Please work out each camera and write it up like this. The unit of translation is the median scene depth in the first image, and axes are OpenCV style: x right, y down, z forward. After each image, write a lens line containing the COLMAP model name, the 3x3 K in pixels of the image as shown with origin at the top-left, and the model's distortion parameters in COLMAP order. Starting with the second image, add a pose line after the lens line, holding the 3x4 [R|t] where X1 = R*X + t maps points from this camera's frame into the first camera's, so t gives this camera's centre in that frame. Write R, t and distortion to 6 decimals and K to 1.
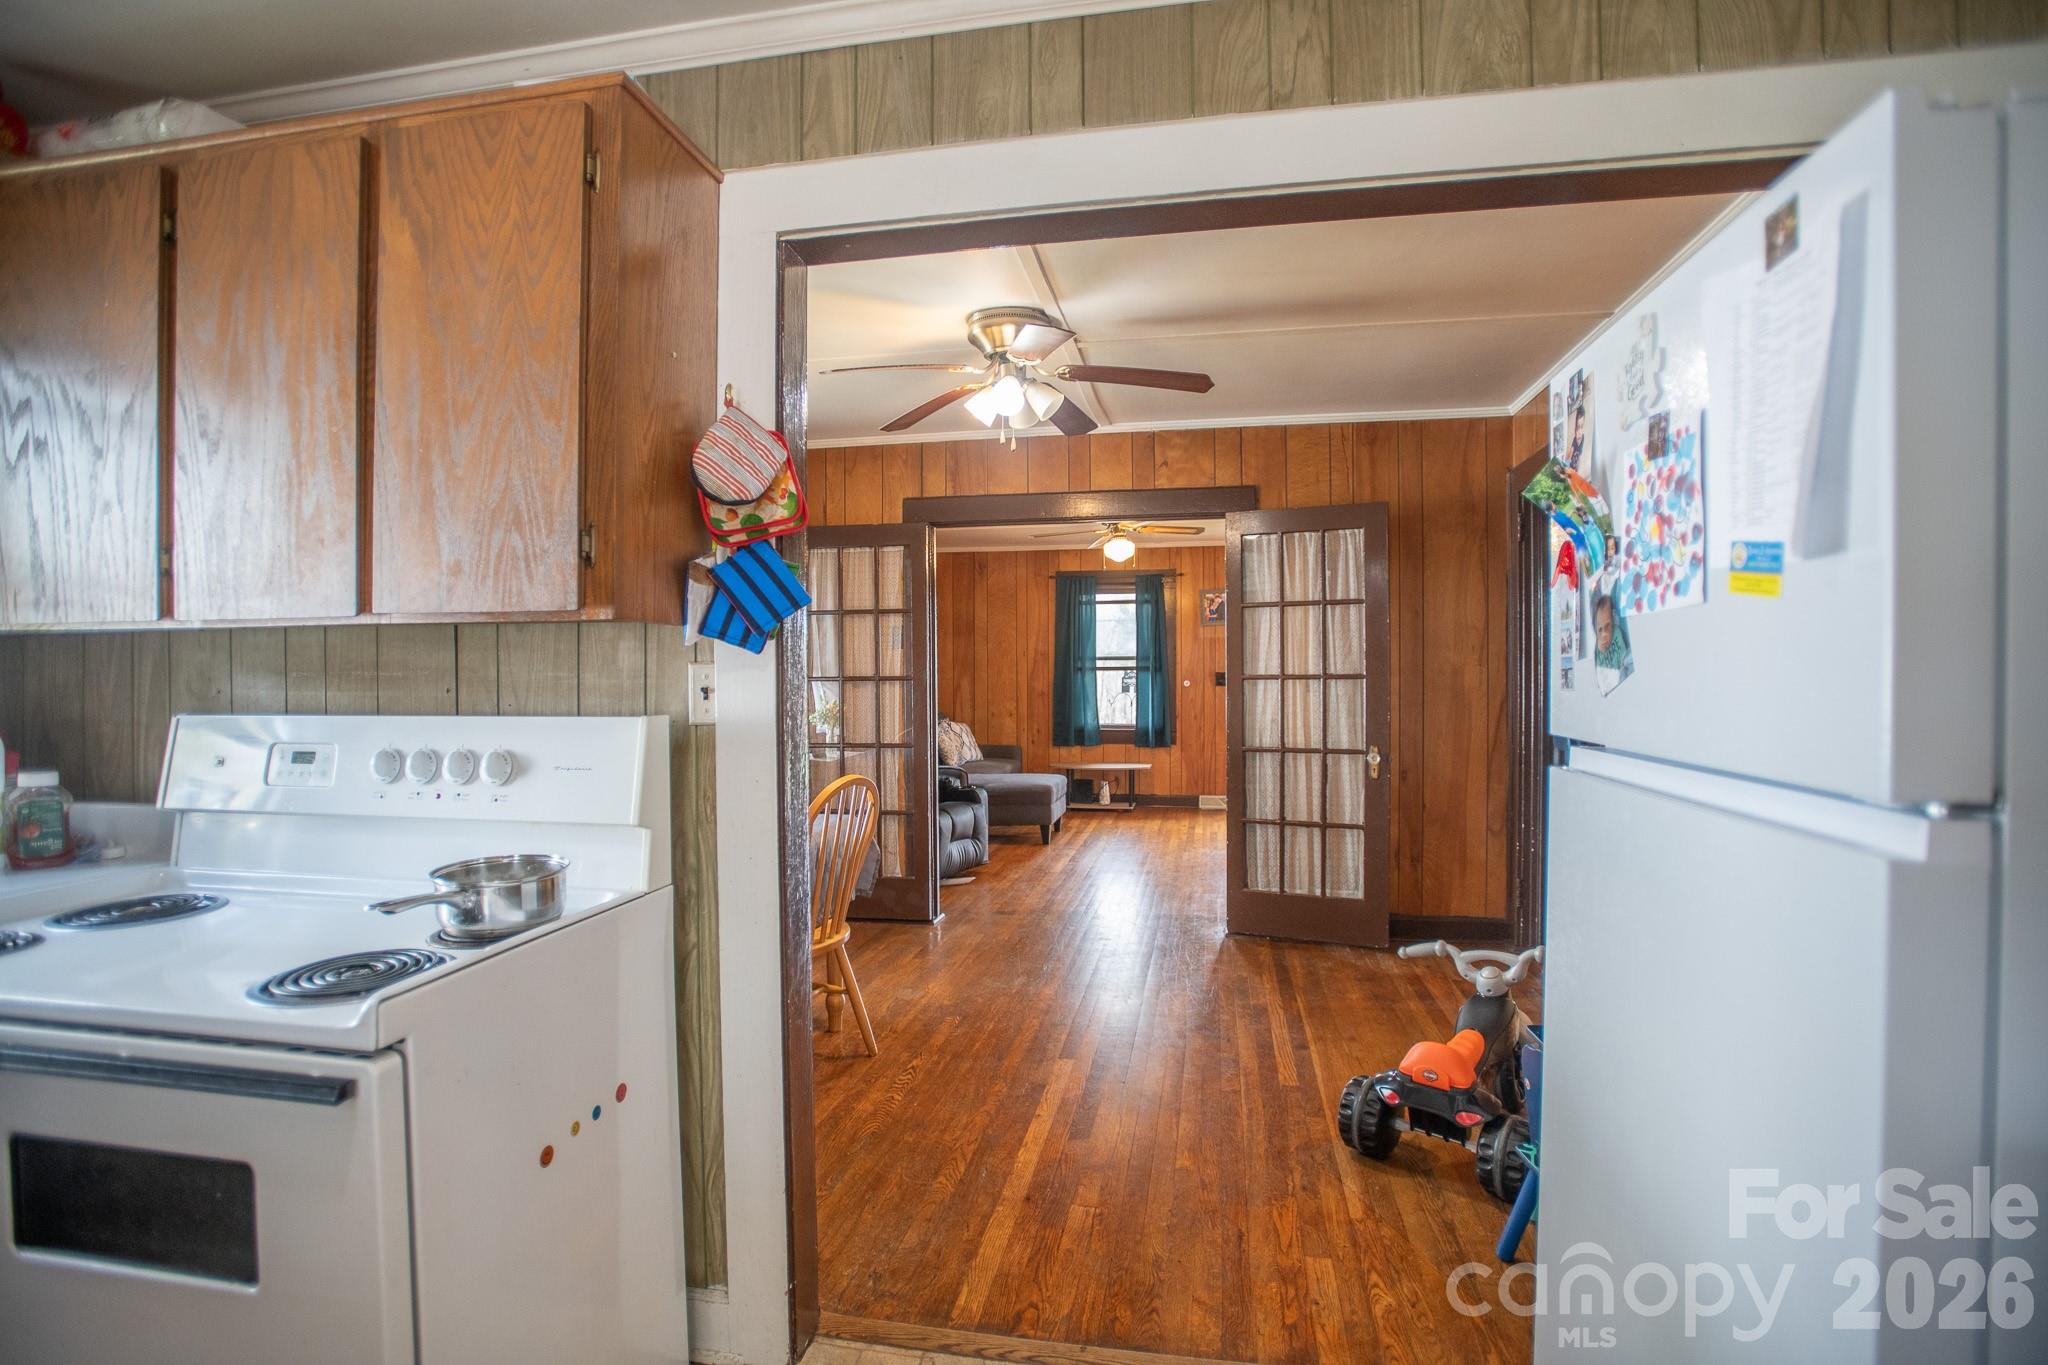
lens RADIAL K [[981.9, 0, 1028.0], [0, 981.9, 682.9], [0, 0, 1]] dist [-0.071141, 0.029154]
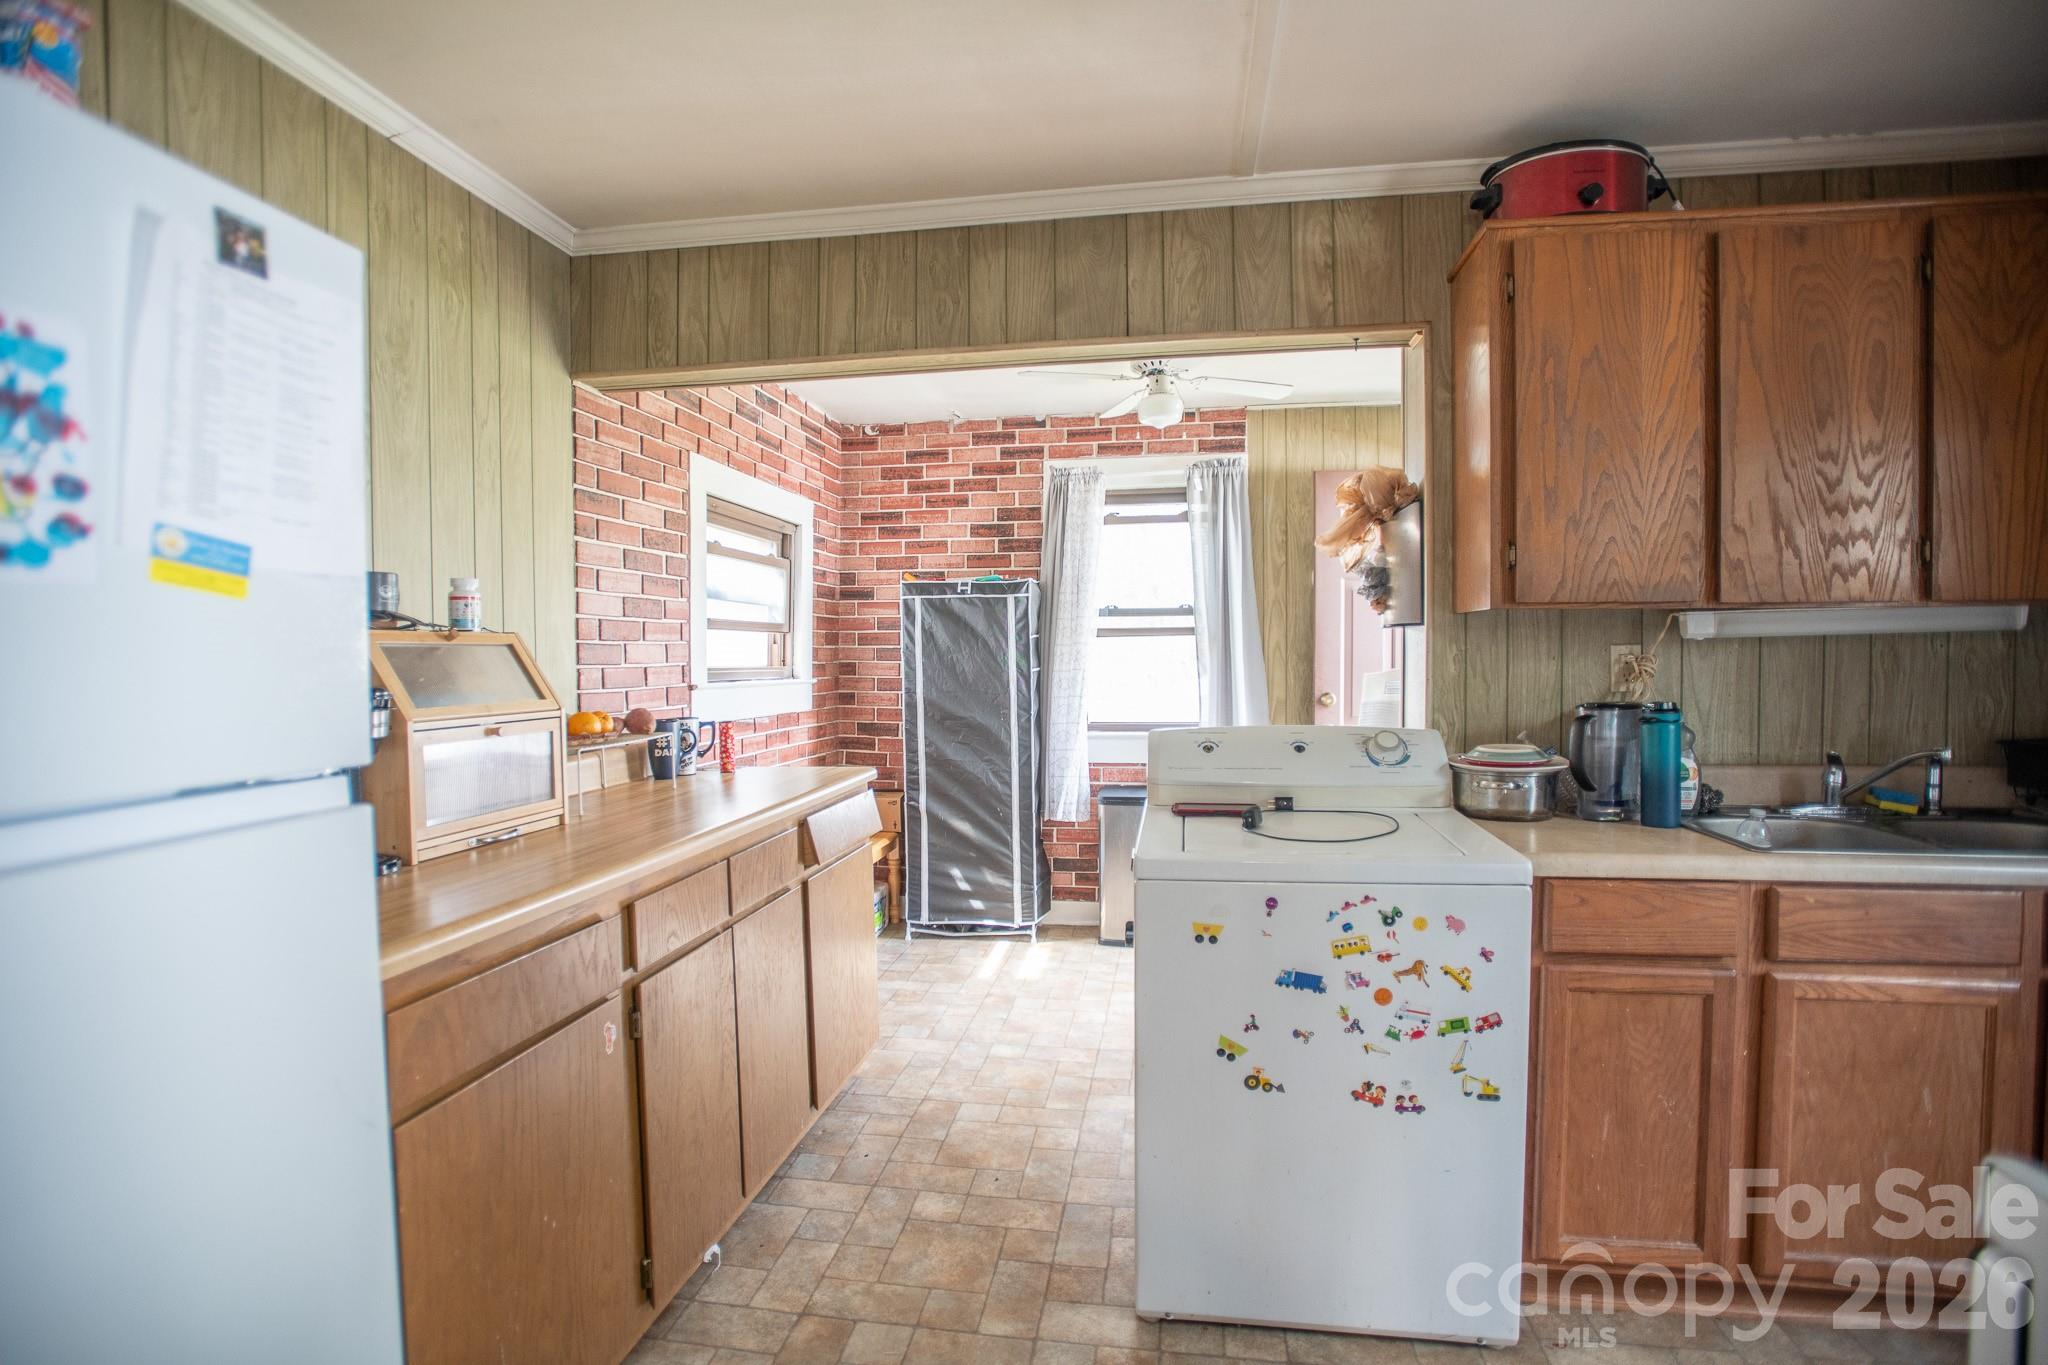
lens RADIAL K [[981.9, 0, 1028.0], [0, 981.9, 682.9], [0, 0, 1]] dist [-0.071141, 0.029154]
pose [[-0.999414, 0.013576, -0.031430, -0.002674], [0.012235, 0.999023, 0.042459, -0.006934], [0.031976, 0.042050, -0.998604, 0.406976]]
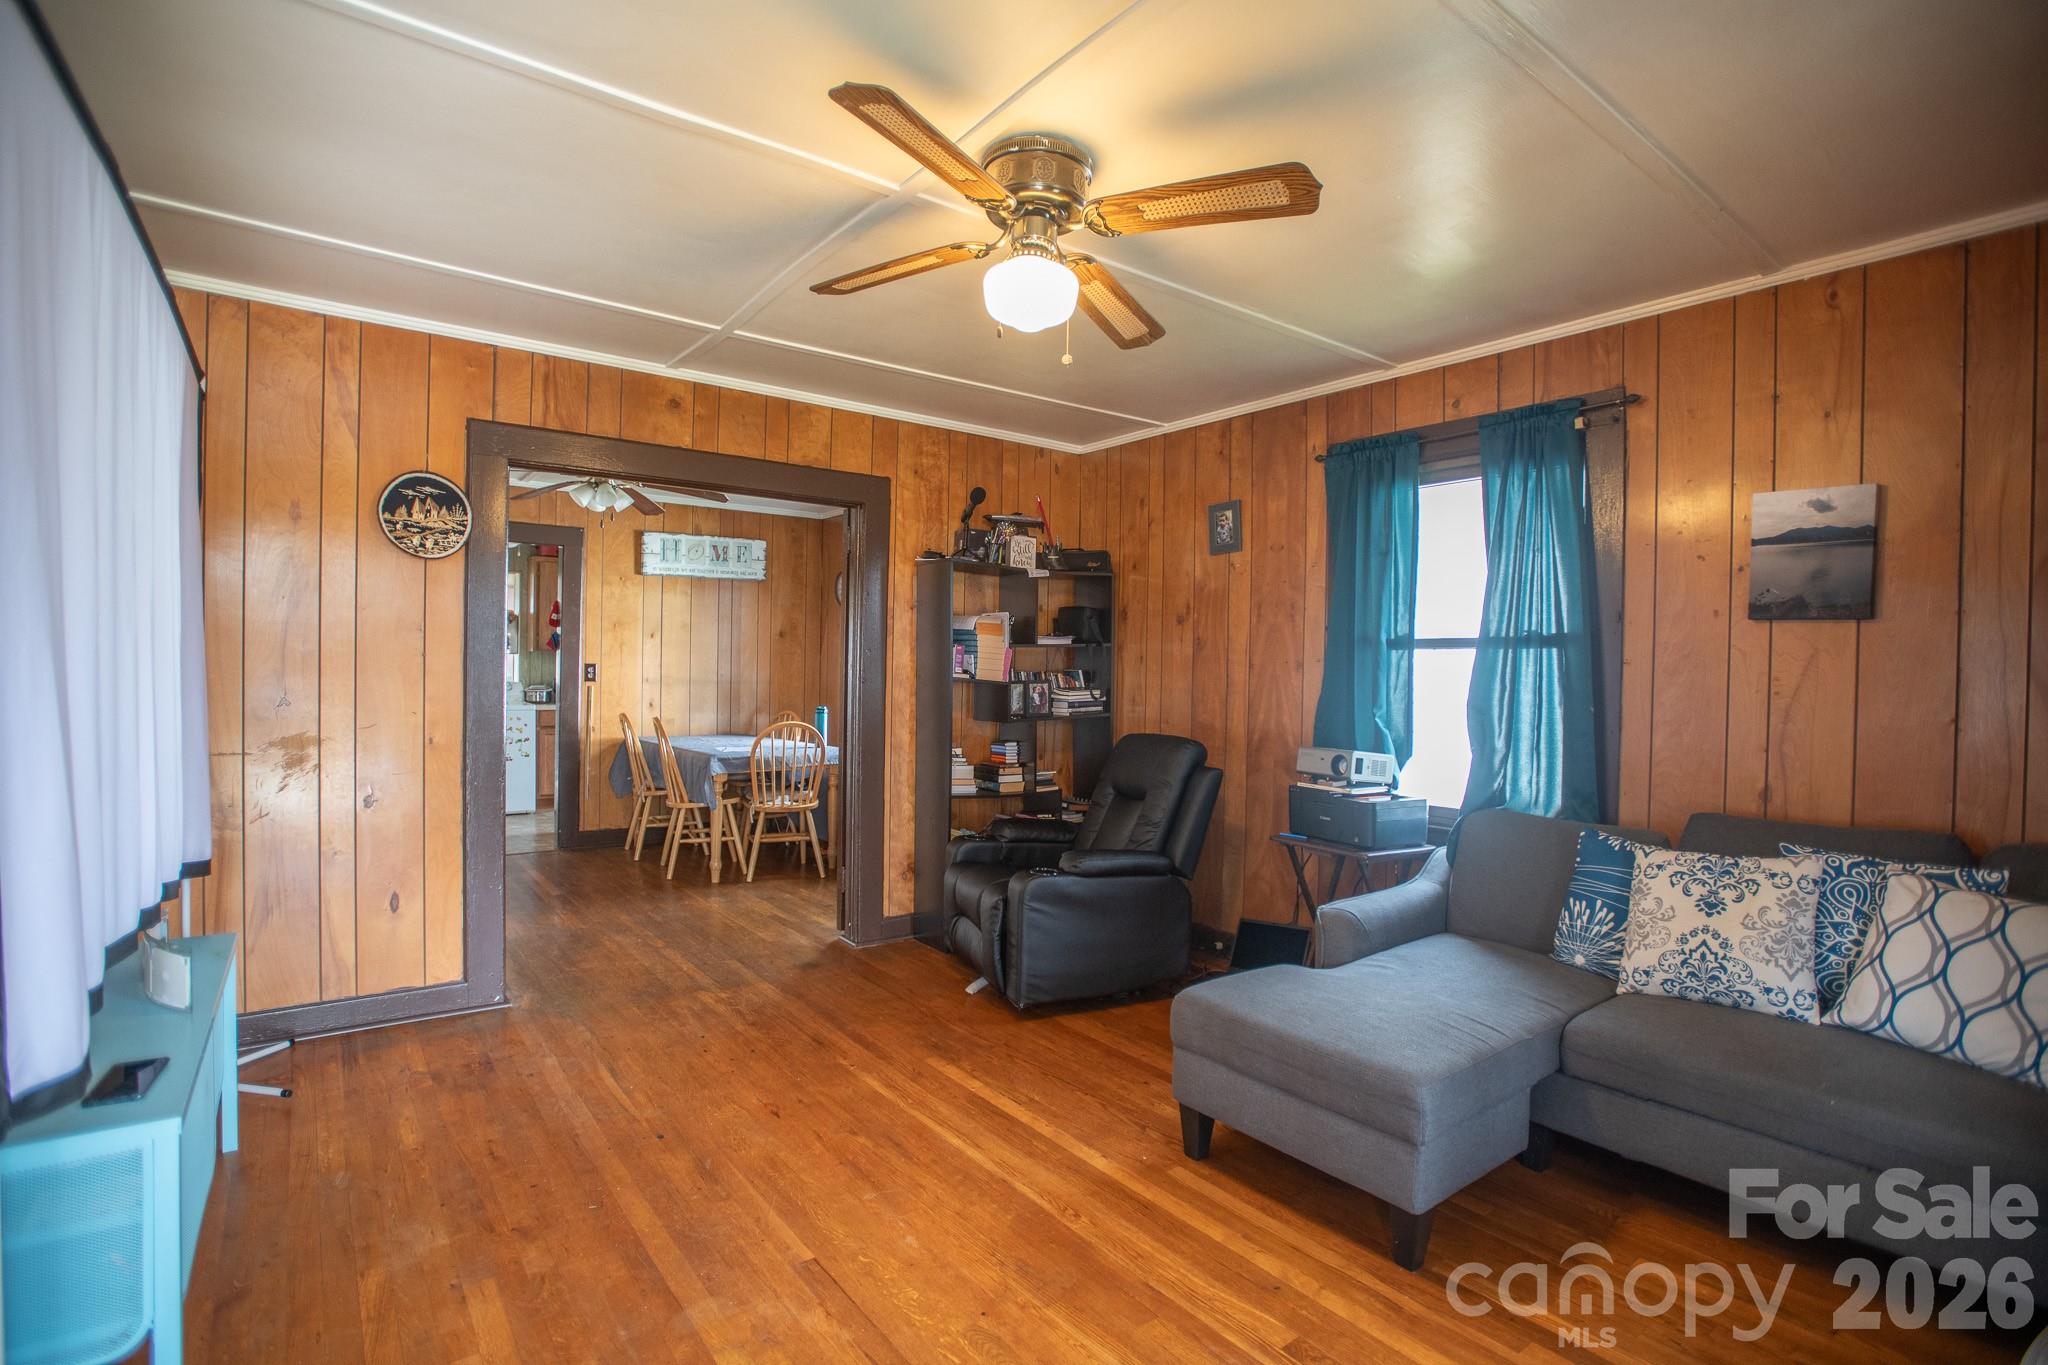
lens RADIAL K [[981.9, 0, 1028.0], [0, 981.9, 682.9], [0, 0, 1]] dist [-0.071141, 0.029154]
pose [[-0.667198, 0.004585, -0.744866, 0.548950], [-0.021870, 0.999429, 0.025742, -0.028324], [0.744559, 0.033465, -0.666717, 2.012786]]
